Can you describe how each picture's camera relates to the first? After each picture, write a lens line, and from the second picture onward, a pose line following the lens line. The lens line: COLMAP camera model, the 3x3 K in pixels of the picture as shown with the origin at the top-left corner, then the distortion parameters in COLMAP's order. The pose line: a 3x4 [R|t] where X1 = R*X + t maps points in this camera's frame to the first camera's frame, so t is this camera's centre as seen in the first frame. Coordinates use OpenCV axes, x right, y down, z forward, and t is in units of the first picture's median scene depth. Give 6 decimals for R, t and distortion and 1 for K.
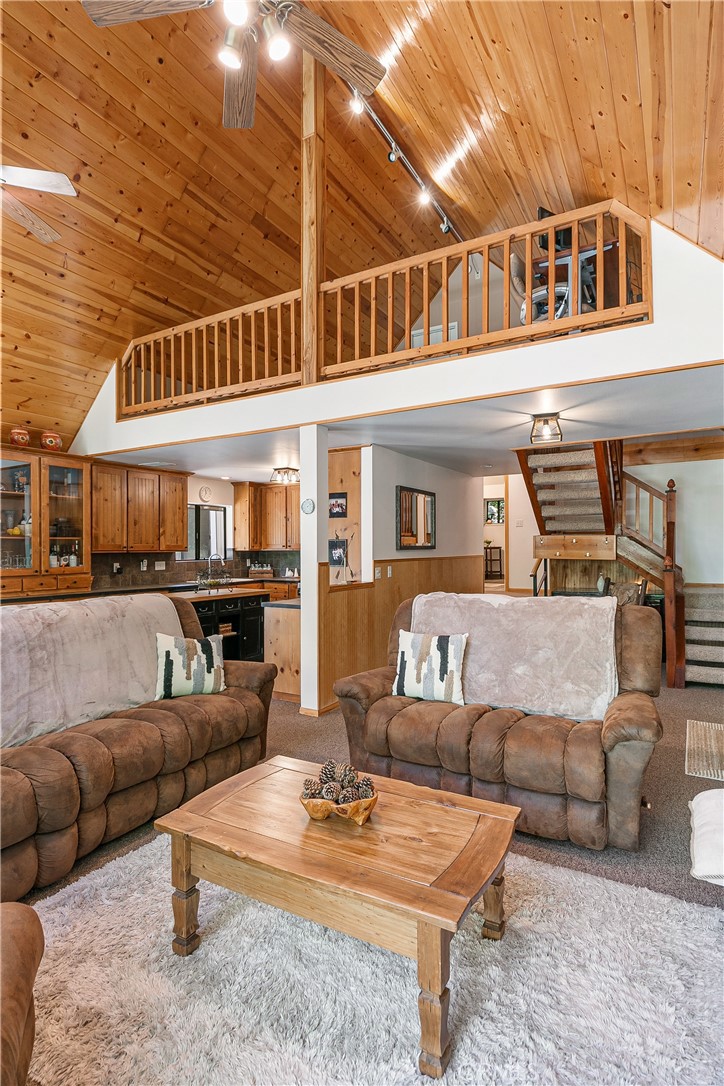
lens RADIAL K [[542.0, 0, 368.7], [0, 542.0, 557.3], [0, 0, 1]] dist [-0.001088, 0.000046]
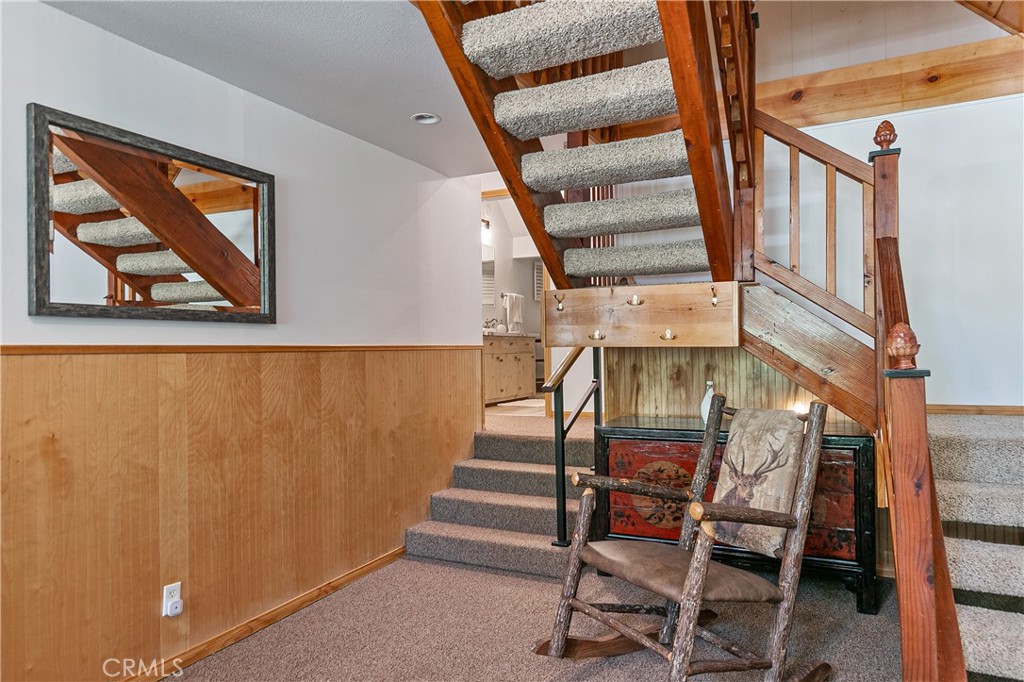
lens RADIAL K [[648.9, 0, 513.9], [0, 648.9, 361.9], [0, 0, 1]] dist [0.003533, -0.001155]
pose [[0.997992, -0.008350, 0.062783, 0.274372], [0.008262, 0.999964, 0.001662, 0.013075], [-0.062794, -0.001140, 0.998026, 0.565547]]
